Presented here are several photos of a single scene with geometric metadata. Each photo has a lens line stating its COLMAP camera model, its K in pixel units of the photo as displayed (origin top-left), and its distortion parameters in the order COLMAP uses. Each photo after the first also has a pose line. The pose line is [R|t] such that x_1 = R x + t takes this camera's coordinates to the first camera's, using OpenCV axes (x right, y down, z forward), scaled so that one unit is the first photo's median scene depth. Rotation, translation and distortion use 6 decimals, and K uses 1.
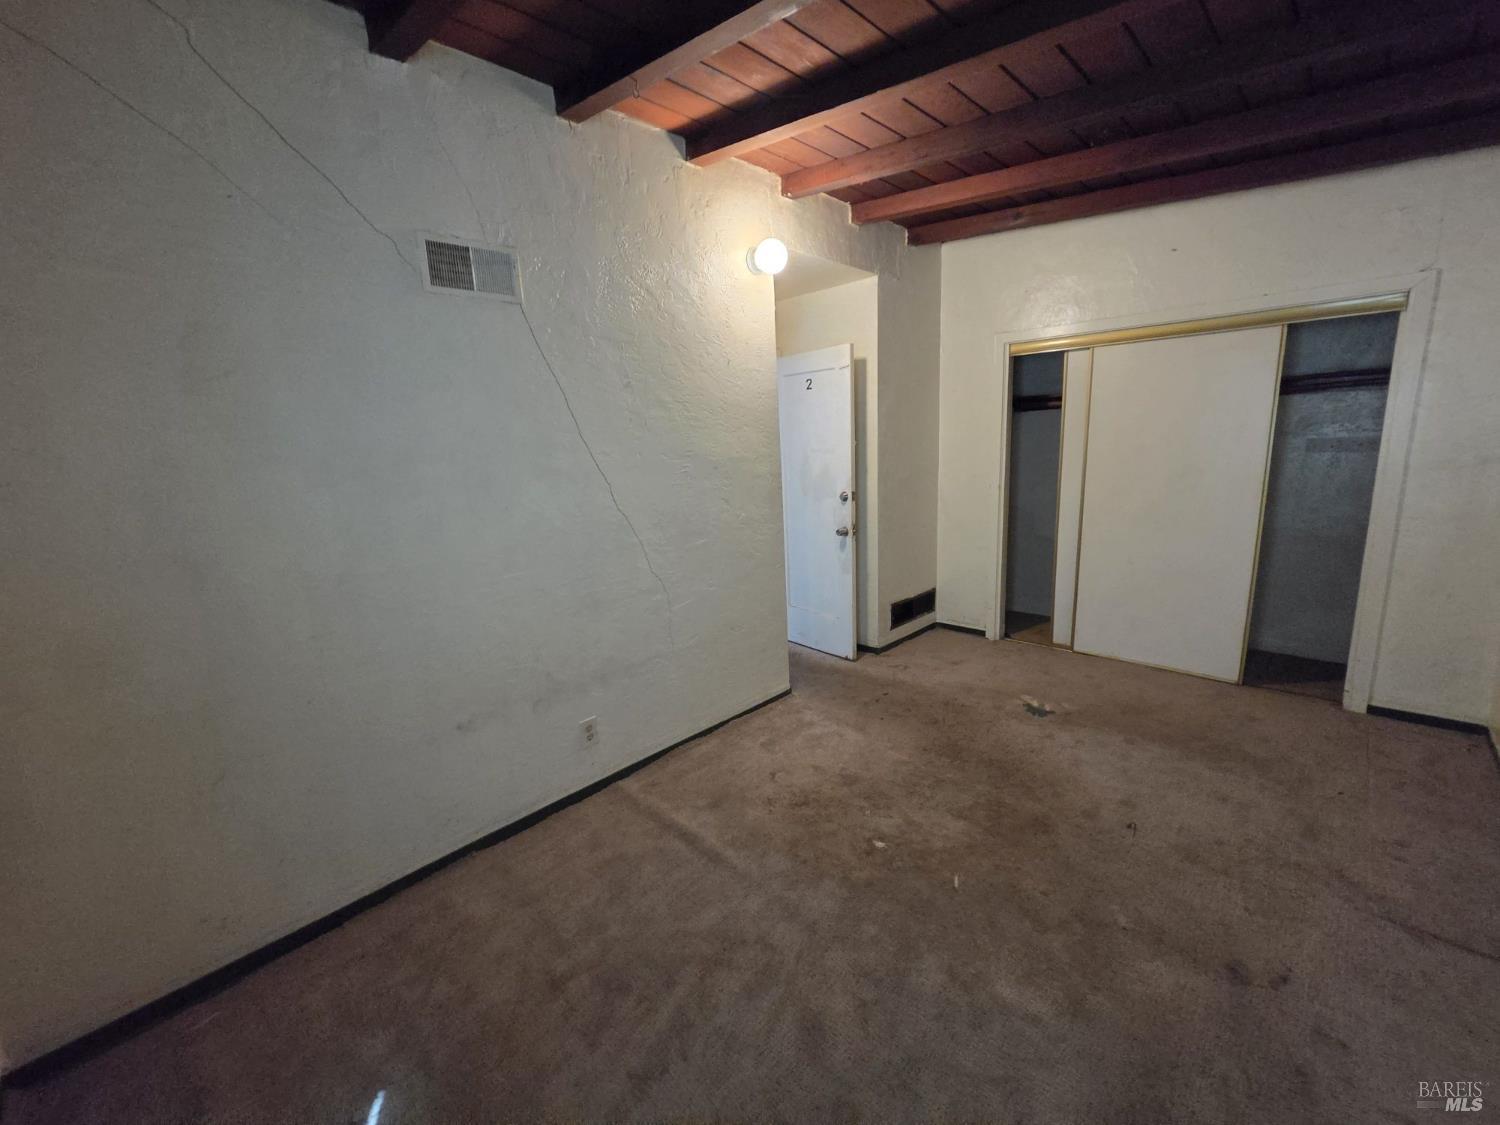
lens RADIAL K [[602.2, 0, 750.0], [0, 602.2, 562.5], [0, 0, 1]] dist [0.001097, 0.000032]
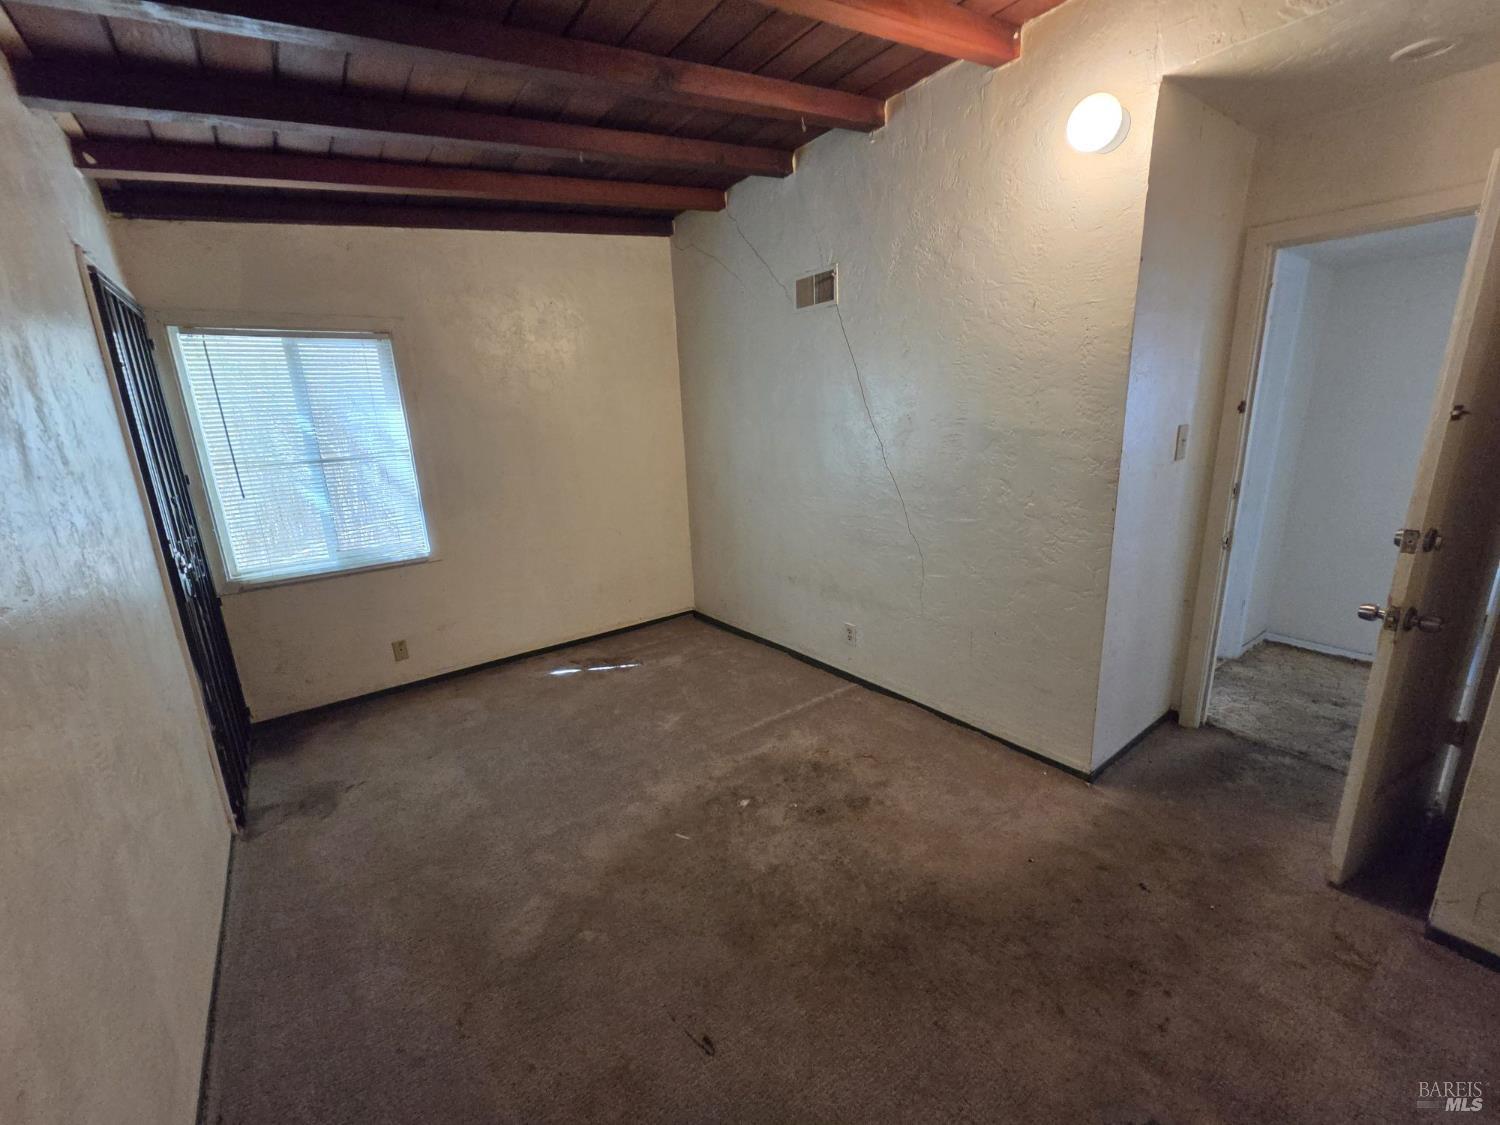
lens RADIAL K [[602.2, 0, 750.0], [0, 602.2, 562.5], [0, 0, 1]] dist [0.001097, 0.000032]
pose [[-0.125769, 0.296695, -0.946654, 0.922311], [-0.149172, 0.937726, 0.313715, -0.231653], [0.980780, 0.180670, -0.073678, 0.839321]]
